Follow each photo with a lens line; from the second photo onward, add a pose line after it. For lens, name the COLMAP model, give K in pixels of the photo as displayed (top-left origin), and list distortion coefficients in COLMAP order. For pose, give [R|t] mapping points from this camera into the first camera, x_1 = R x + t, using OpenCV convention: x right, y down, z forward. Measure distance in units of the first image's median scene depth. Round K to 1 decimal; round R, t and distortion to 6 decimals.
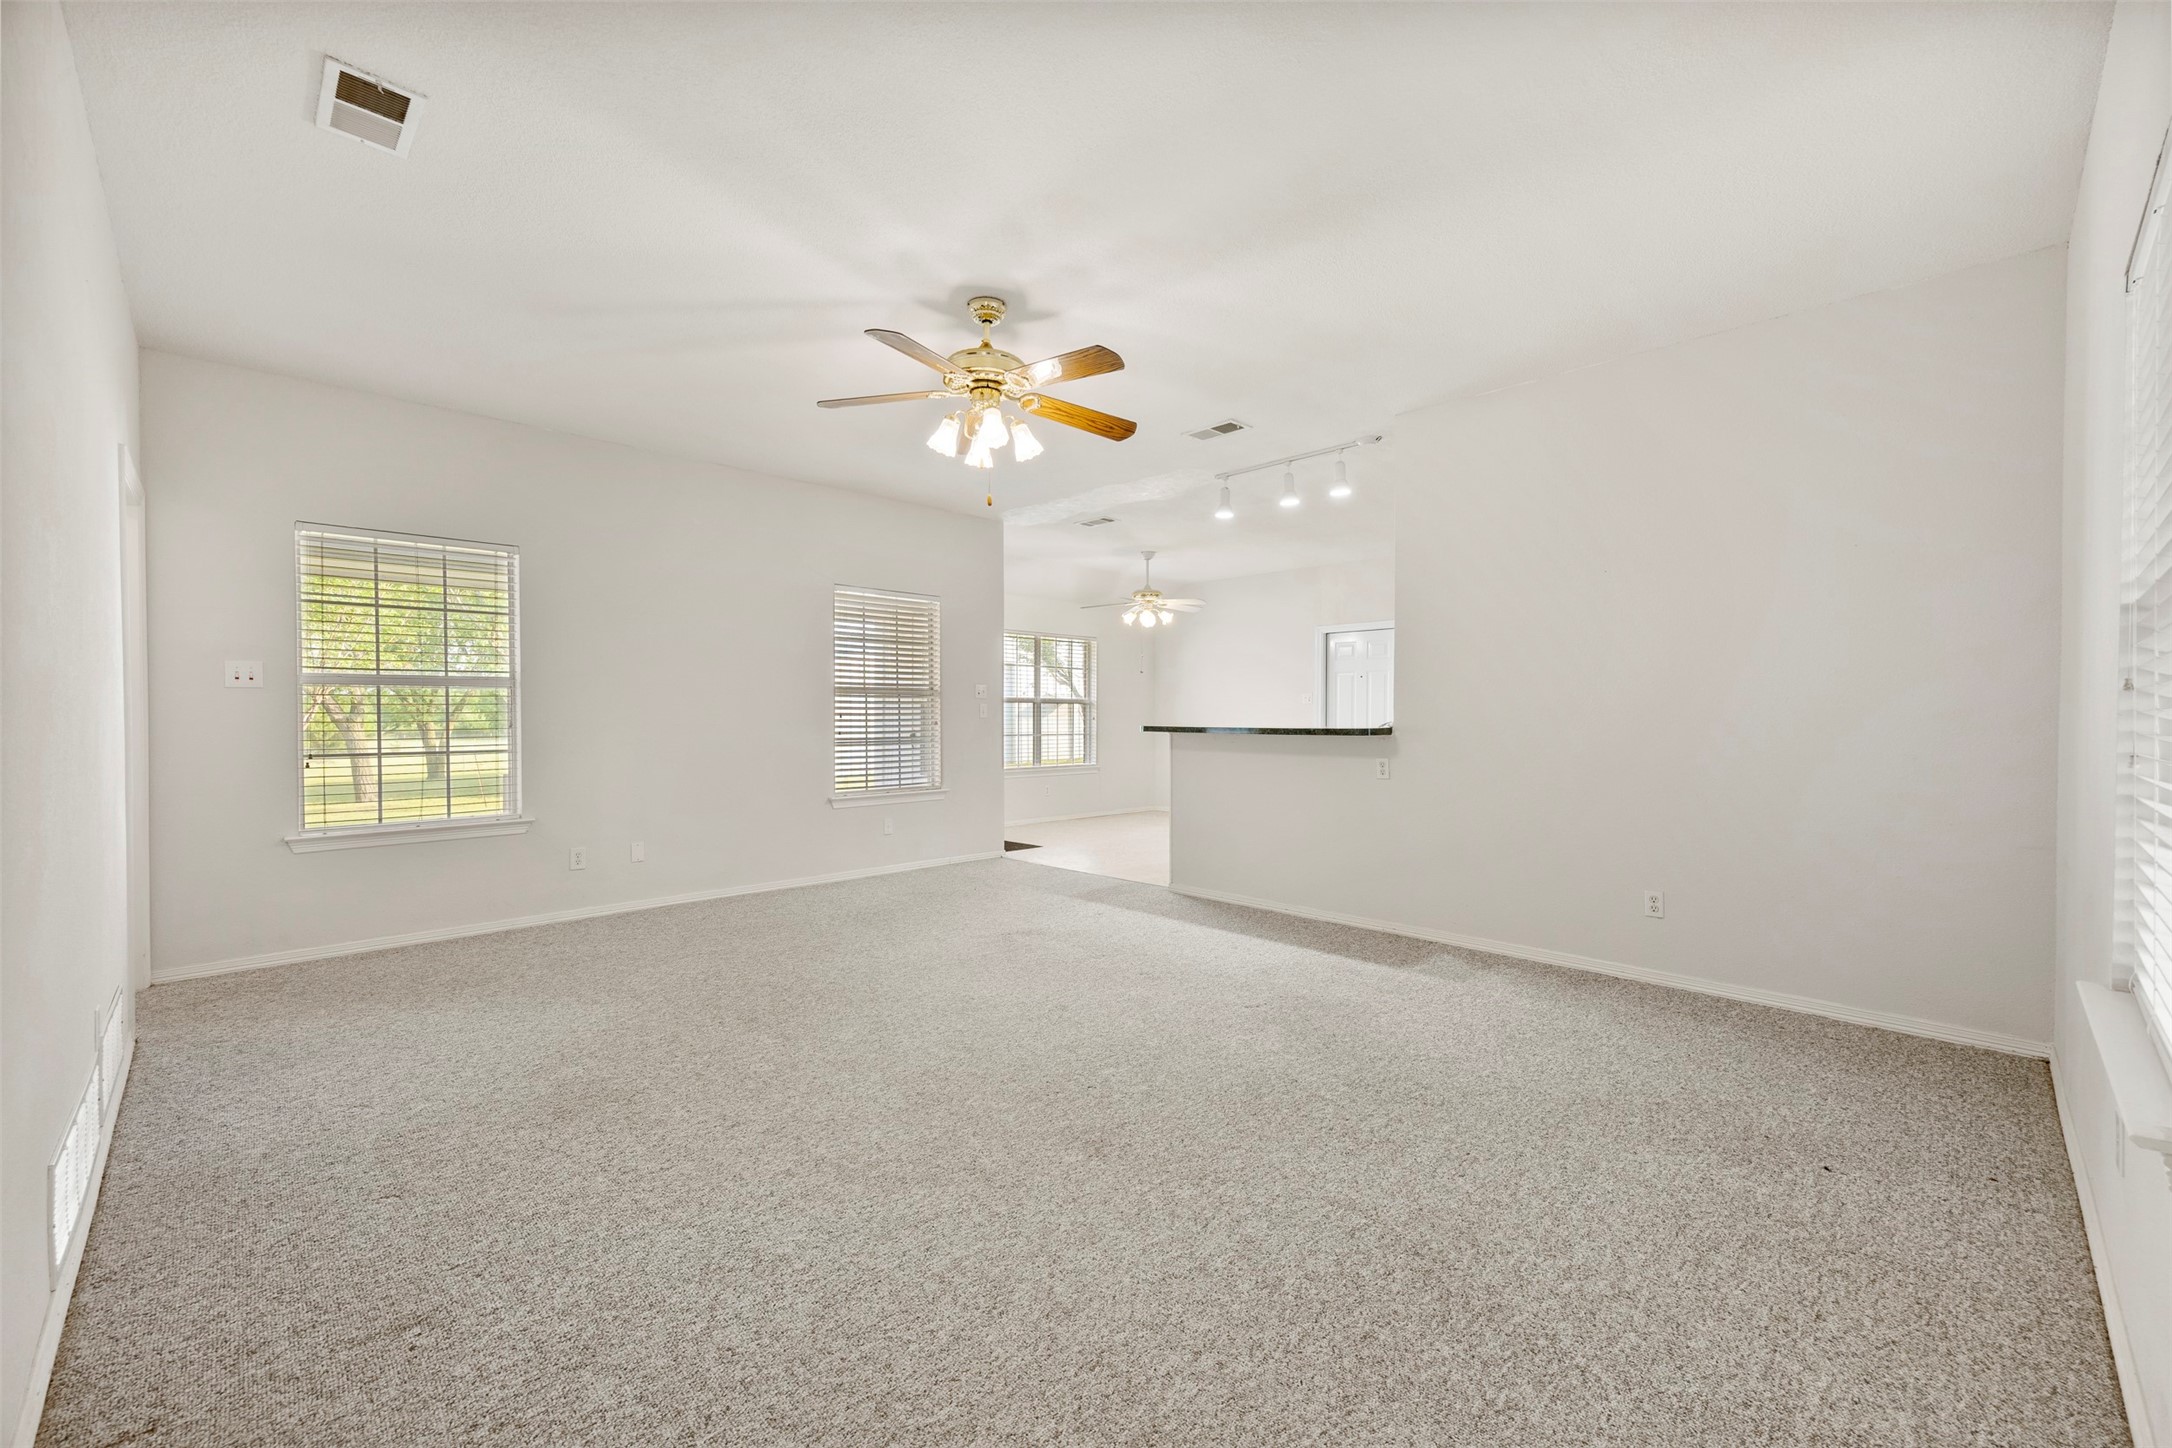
lens RADIAL K [[870.6, 0, 1091.7], [0, 870.6, 735.5], [0, 0, 1]] dist [0.008758, -0.000058]
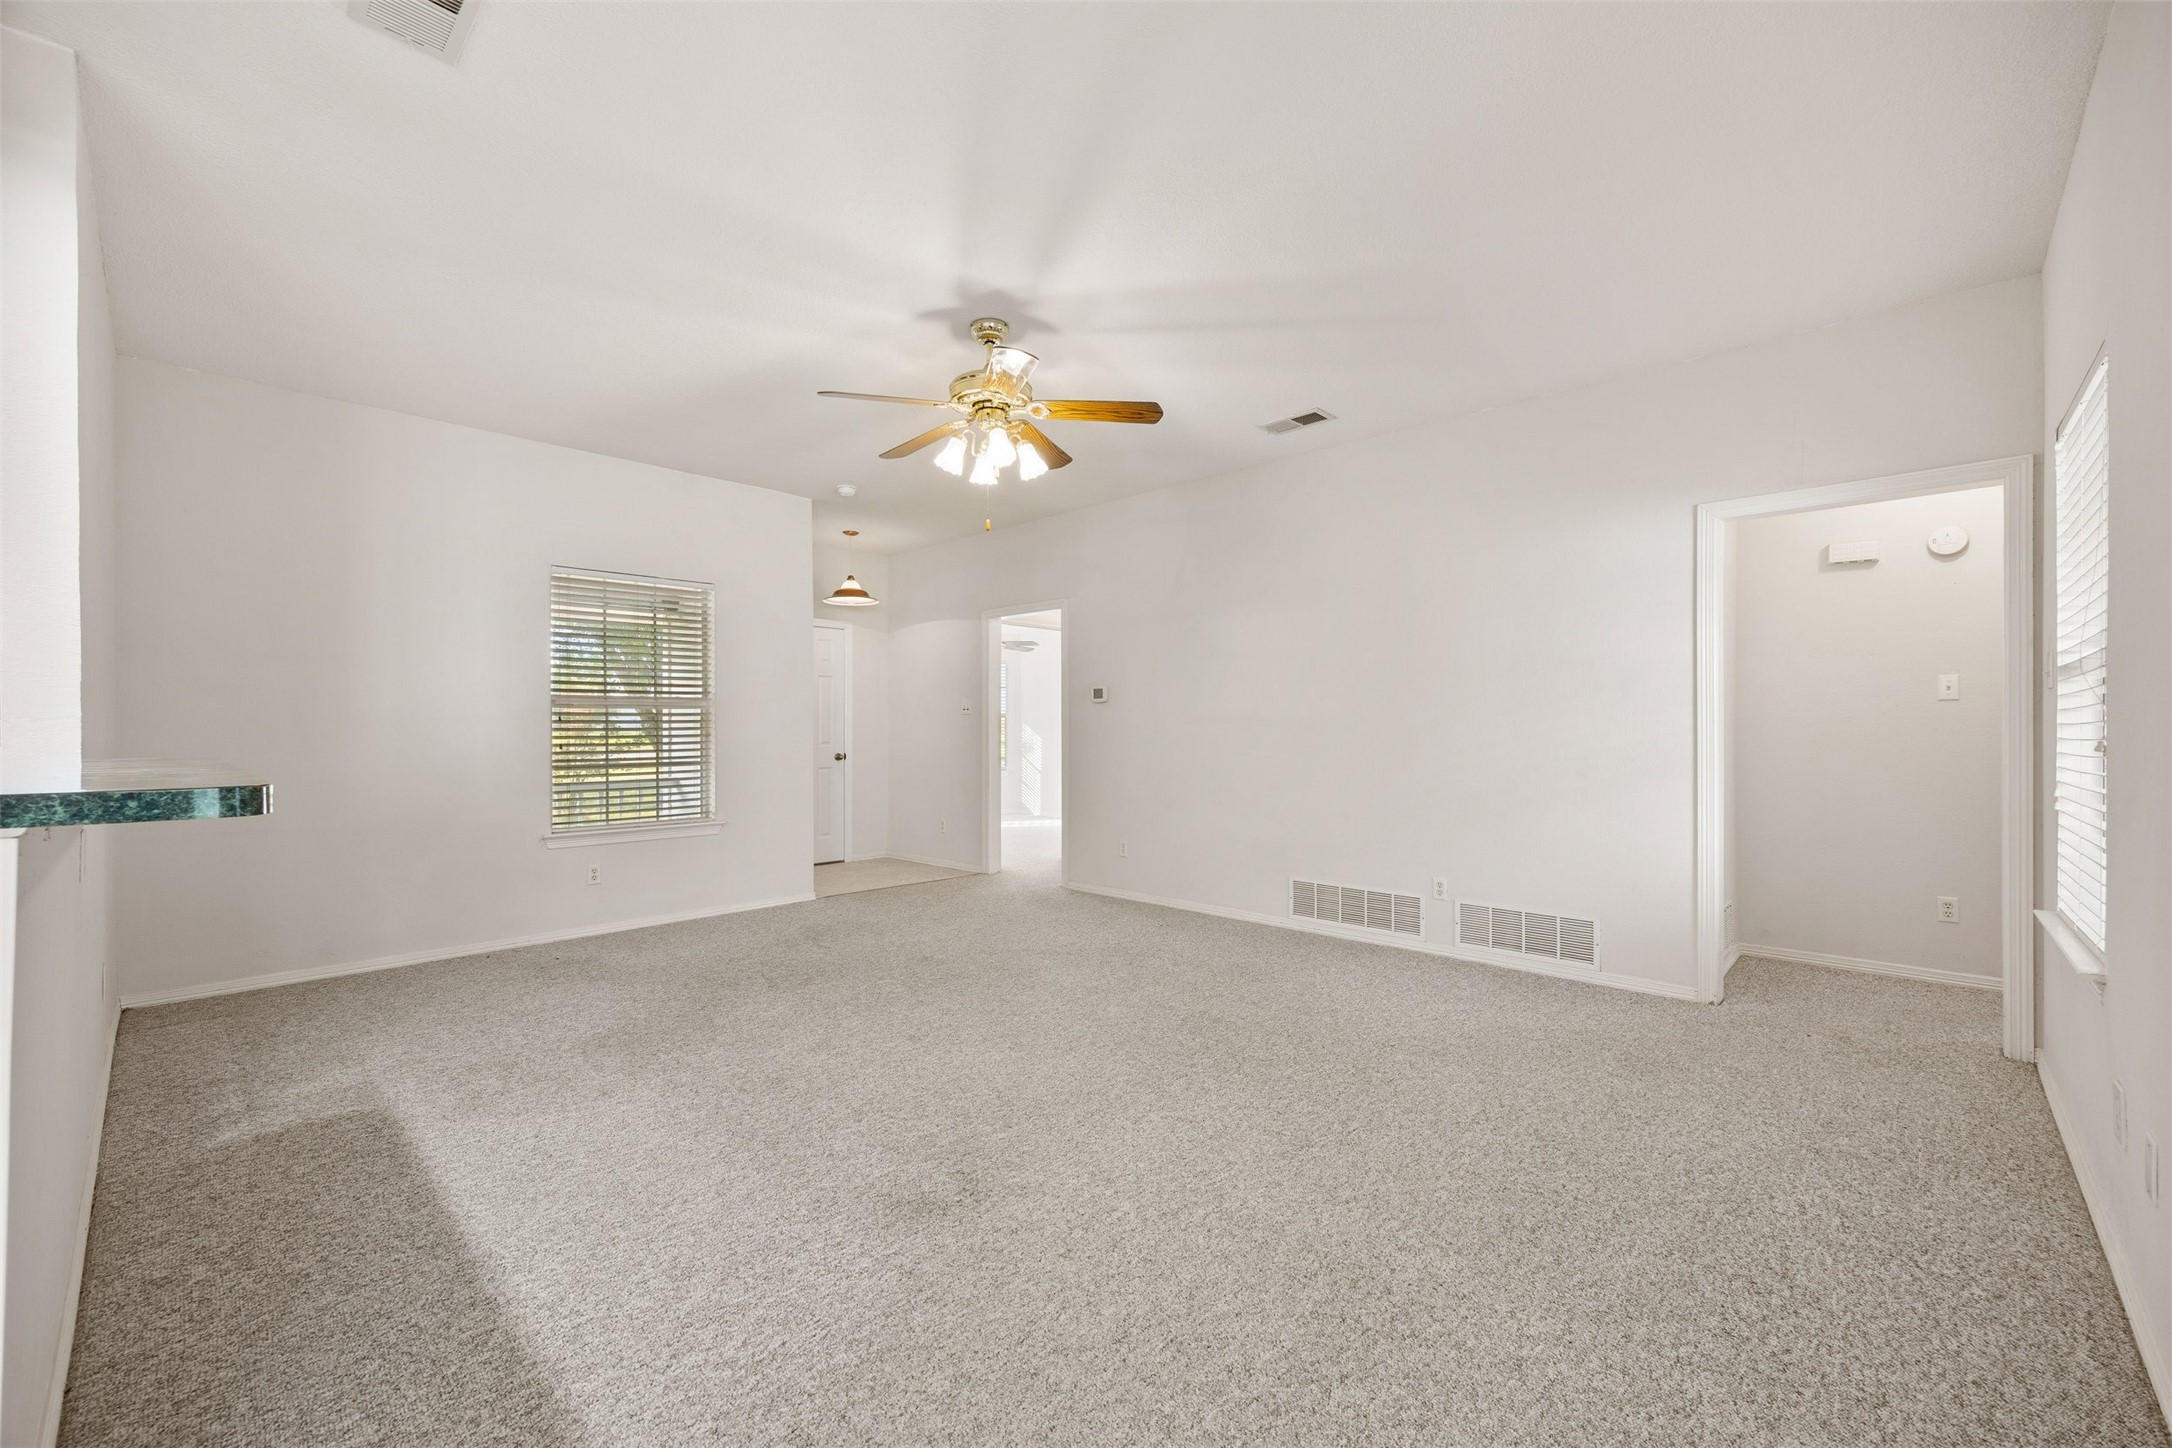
lens RADIAL K [[875.0, 0, 1094.5], [0, 875.0, 735.8], [0, 0, 1]] dist [-0.001294, -0.000224]
pose [[-0.999557, 0.001009, -0.029748, -0.211397], [0.000100, 0.999534, 0.030527, -0.047013], [0.029765, 0.030511, -0.999091, 2.029145]]
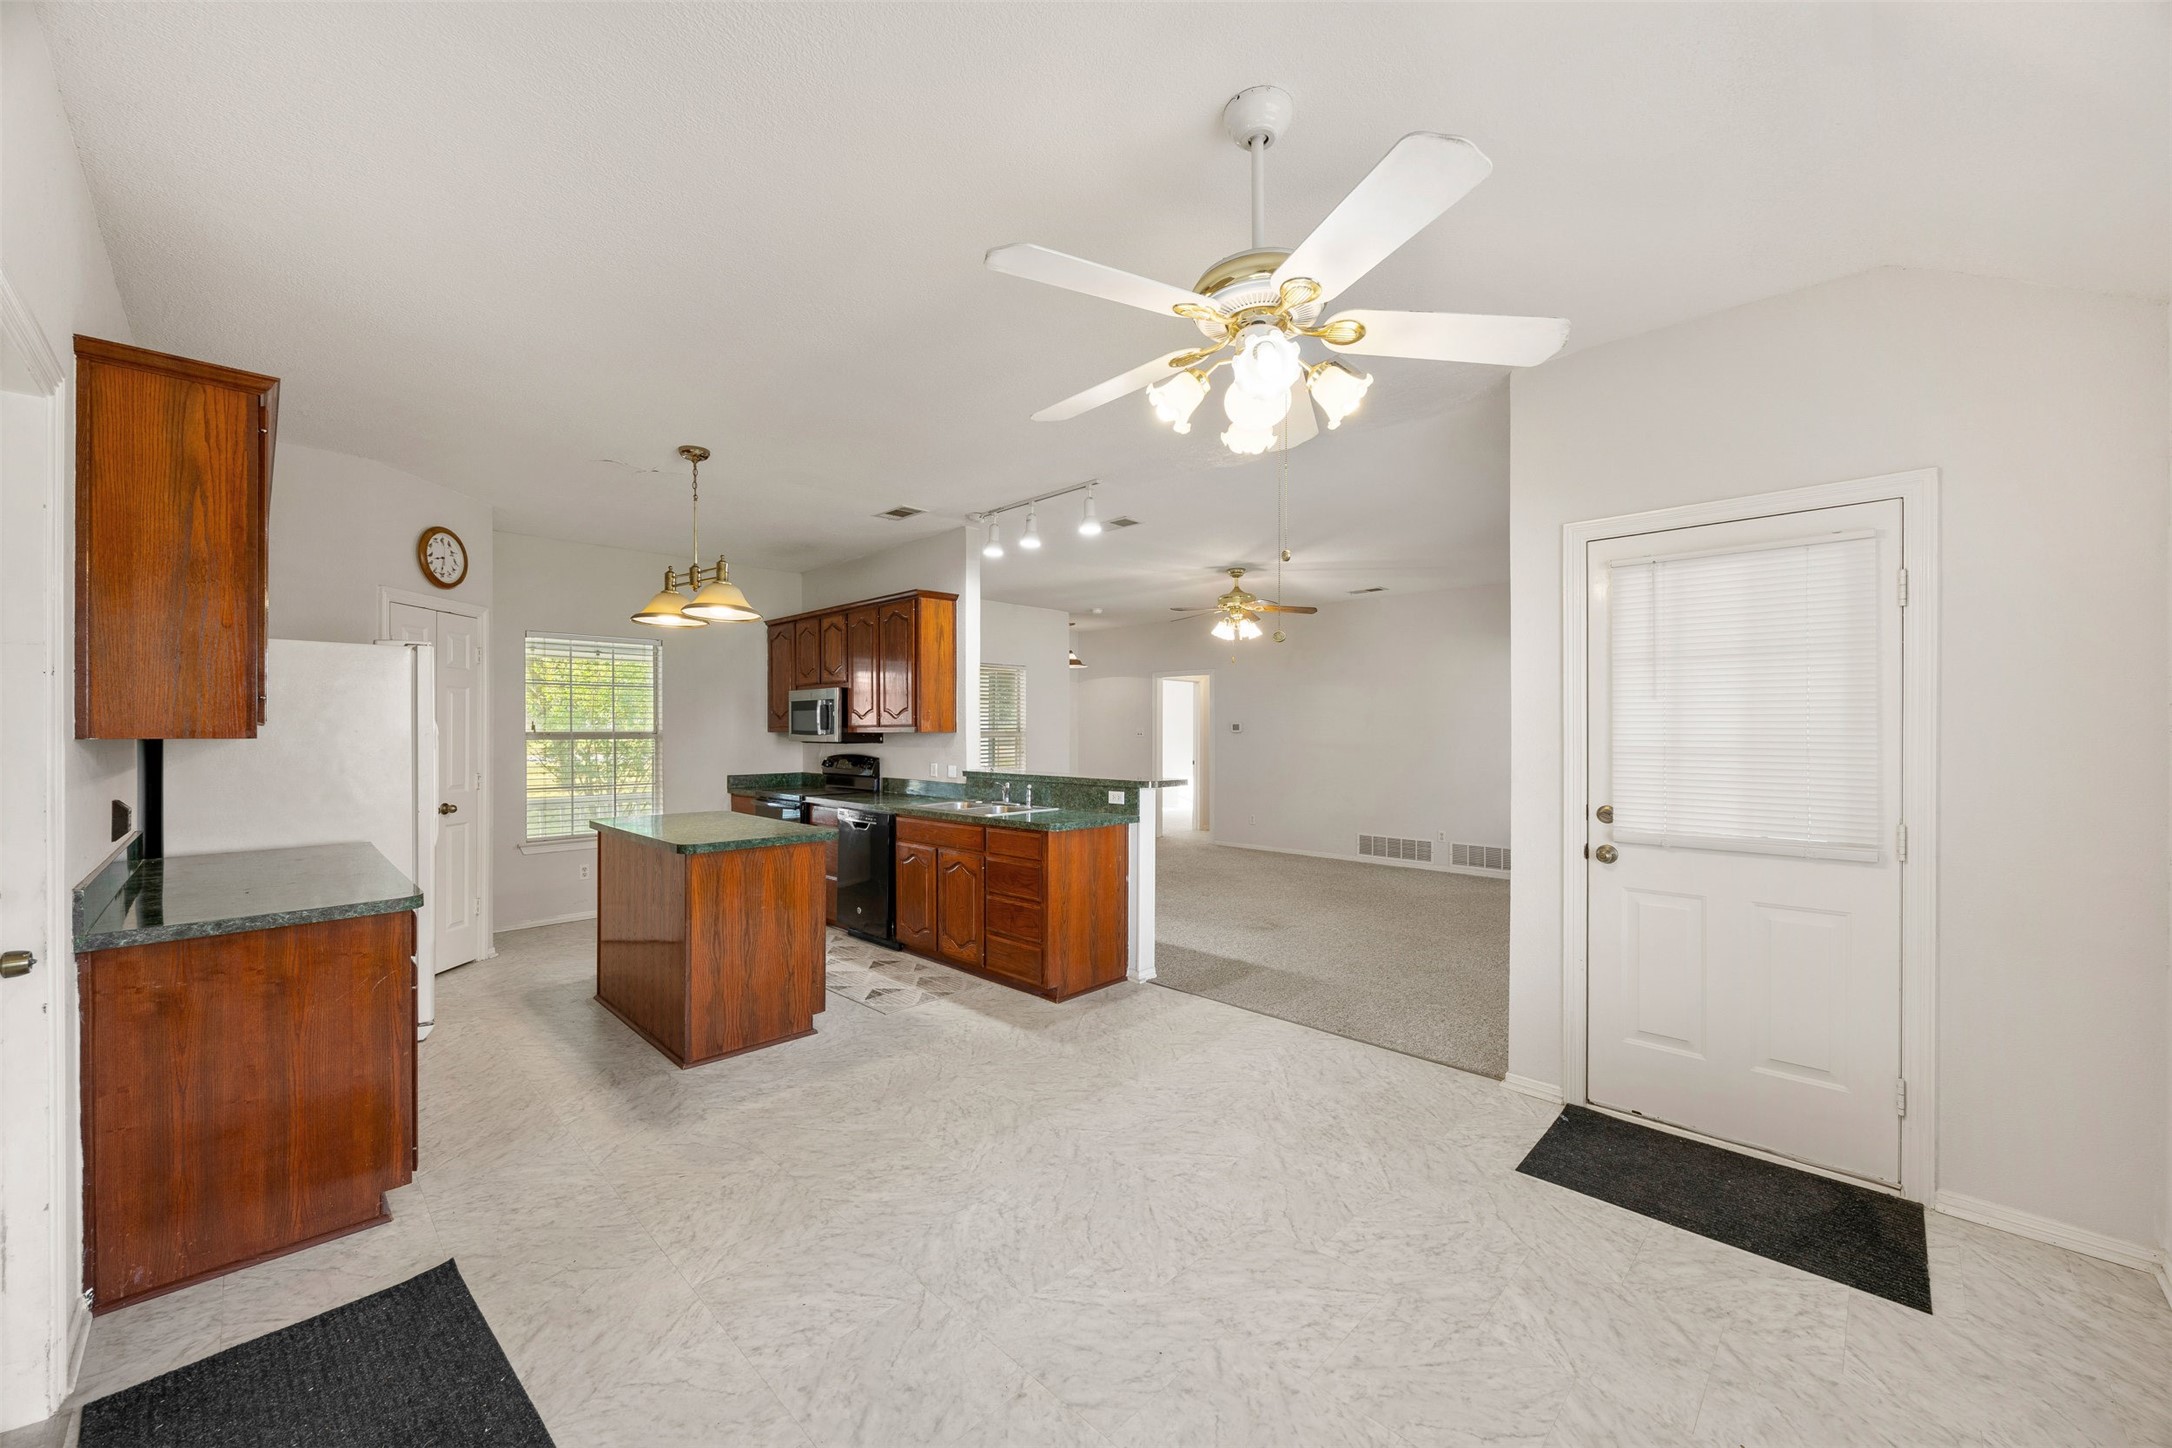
lens RADIAL K [[826.3, 0, 1094.3], [0, 826.3, 733.4], [0, 0, 1]] dist [-0.000547, 0.000028]
pose [[-0.999858, -0.006653, -0.015504, 0.271845], [-0.007077, 0.999598, 0.027453, -0.134720], [0.015315, 0.027559, -0.999503, 3.096559]]
